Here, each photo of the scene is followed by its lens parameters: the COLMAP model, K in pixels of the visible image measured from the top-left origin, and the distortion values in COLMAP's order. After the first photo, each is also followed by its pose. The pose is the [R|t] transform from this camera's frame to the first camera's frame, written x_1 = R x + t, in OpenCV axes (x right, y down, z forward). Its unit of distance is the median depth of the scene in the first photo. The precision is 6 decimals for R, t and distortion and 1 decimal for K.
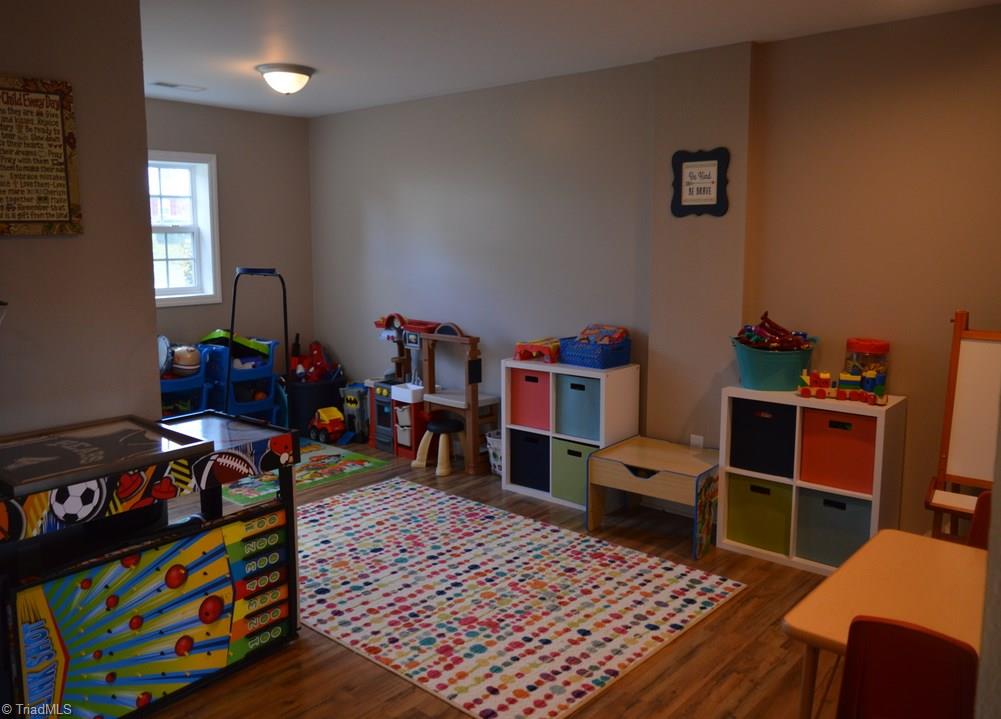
lens RADIAL K [[839.7, 0, 500.5], [0, 839.7, 359.5], [0, 0, 1]] dist [-0.003503, -0.002484]
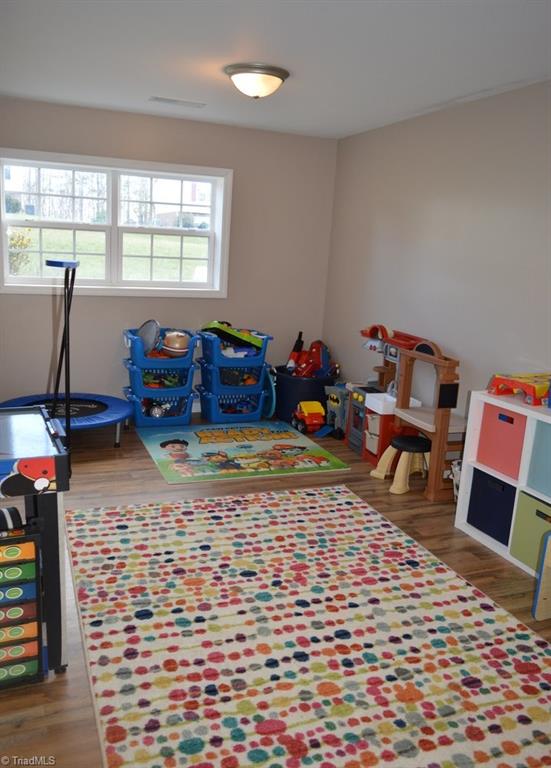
lens RADIAL K [[596.6, 0, 176.4], [0, 596.6, 358.0], [0, 0, 1]] dist [-0.004546, 0.002389]
pose [[0.821860, 0.151257, -0.549242, 0.101602], [-0.135767, 0.988333, 0.069025, -0.041898], [0.553275, 0.017840, 0.832808, 0.336529]]
